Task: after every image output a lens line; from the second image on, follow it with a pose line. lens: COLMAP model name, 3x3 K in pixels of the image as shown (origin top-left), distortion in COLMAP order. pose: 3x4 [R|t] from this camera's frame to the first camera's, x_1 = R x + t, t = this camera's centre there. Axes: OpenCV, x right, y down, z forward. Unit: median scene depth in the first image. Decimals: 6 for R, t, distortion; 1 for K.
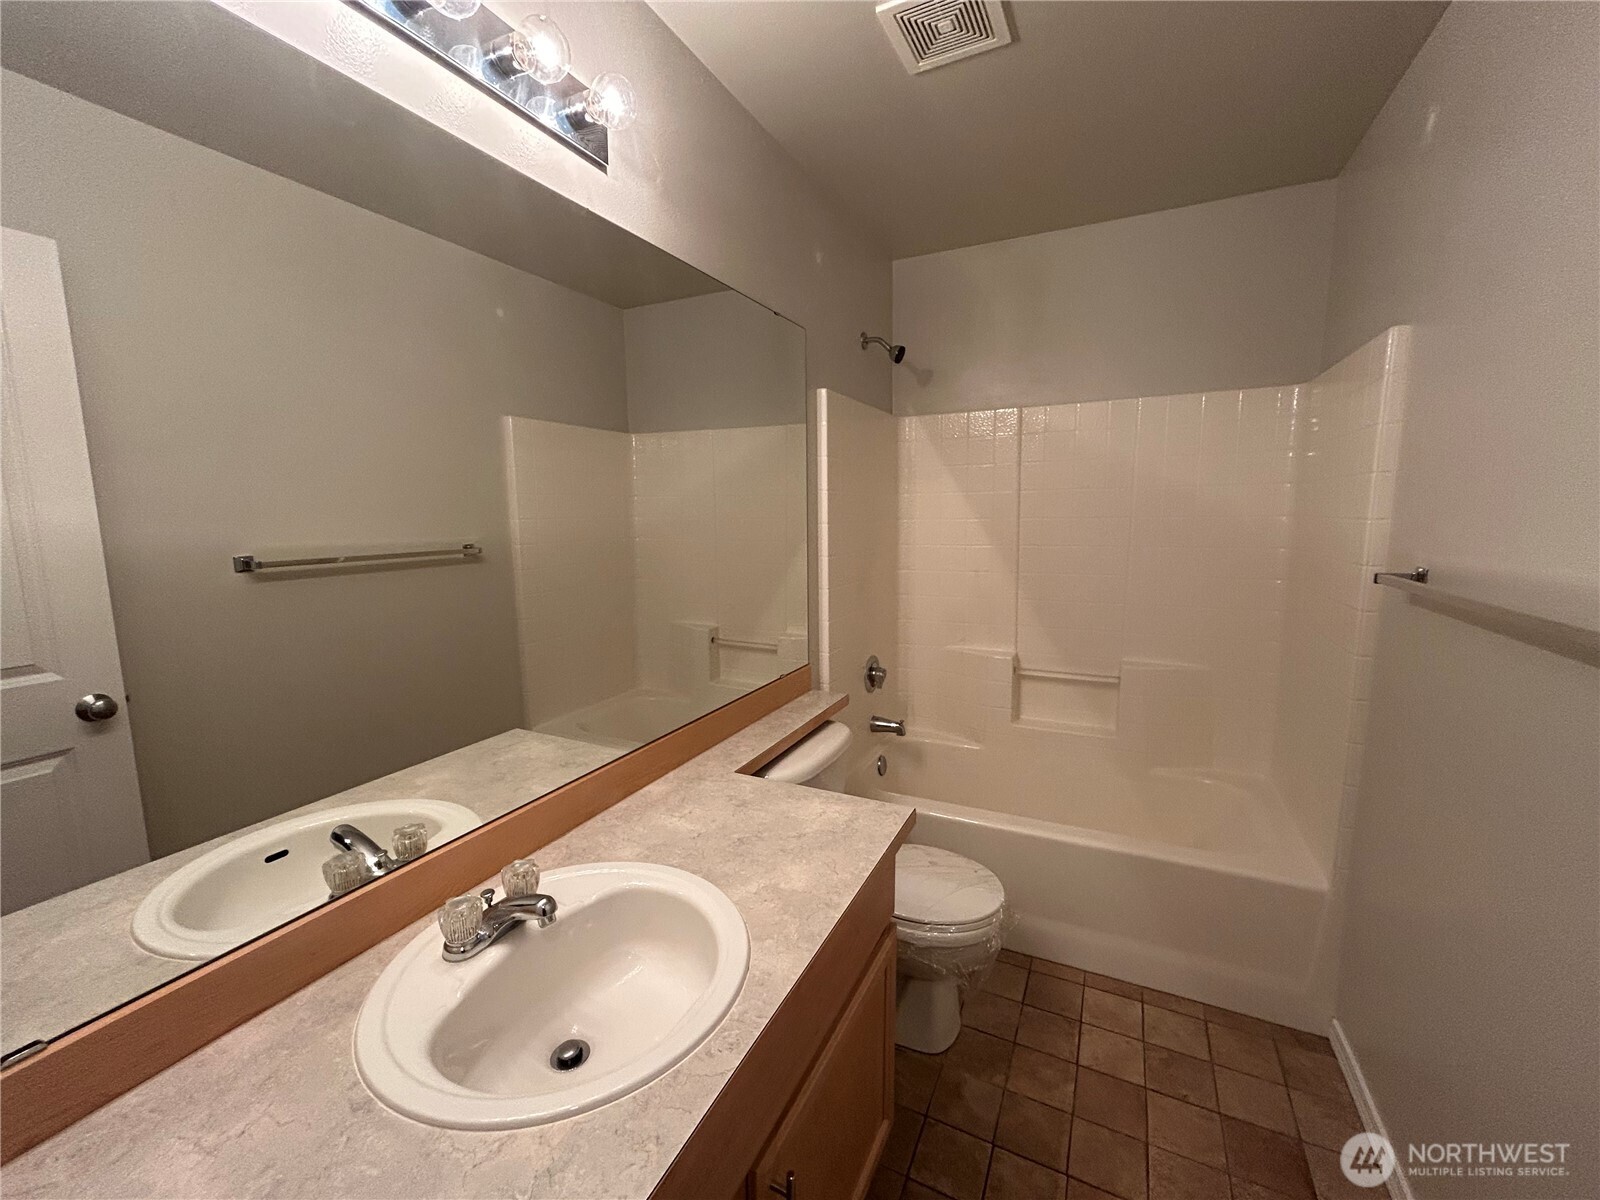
lens RADIAL K [[647.6, 0, 802.2], [0, 647.6, 600.4], [0, 0, 1]] dist [0.000088, 0.000294]
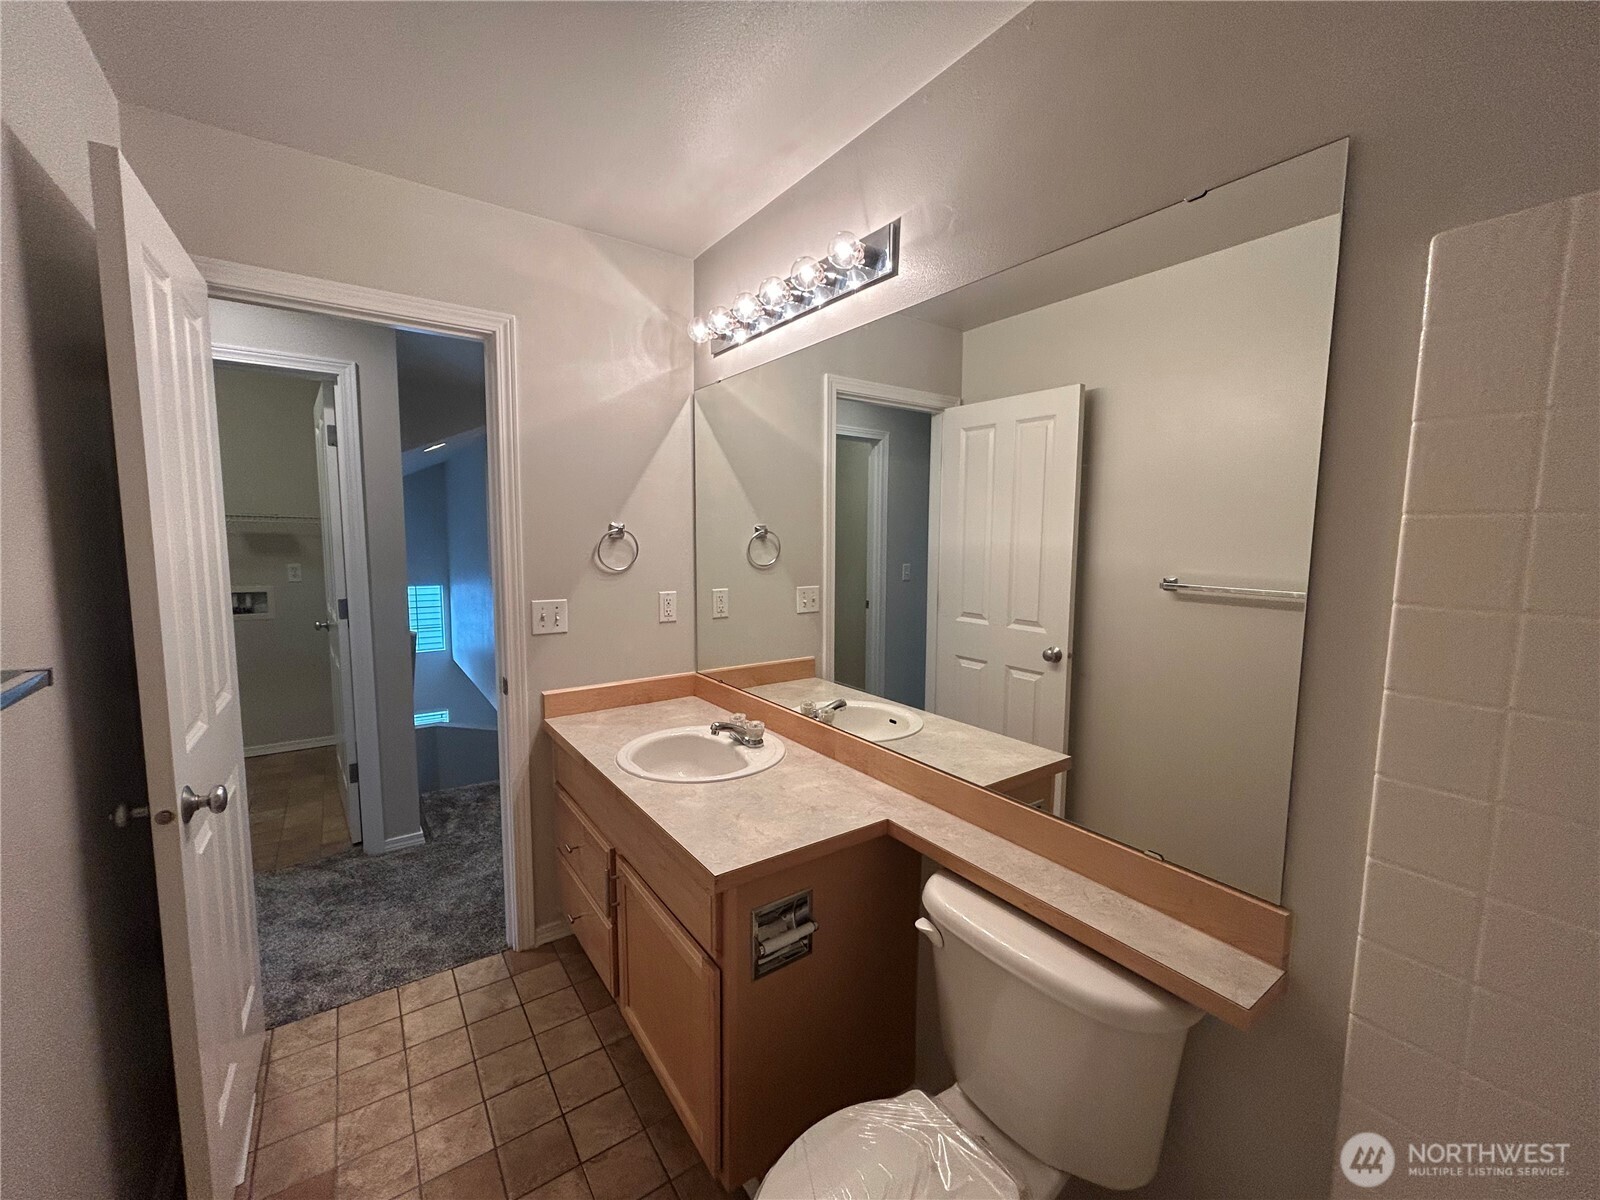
lens RADIAL K [[647.6, 0, 802.2], [0, 647.6, 600.4], [0, 0, 1]] dist [0.000088, 0.000294]
pose [[-0.470585, 0.096398, -0.877073, 0.772833], [-0.131280, 0.975301, 0.177631, -0.207225], [0.872534, 0.198733, -0.446307, 1.262043]]
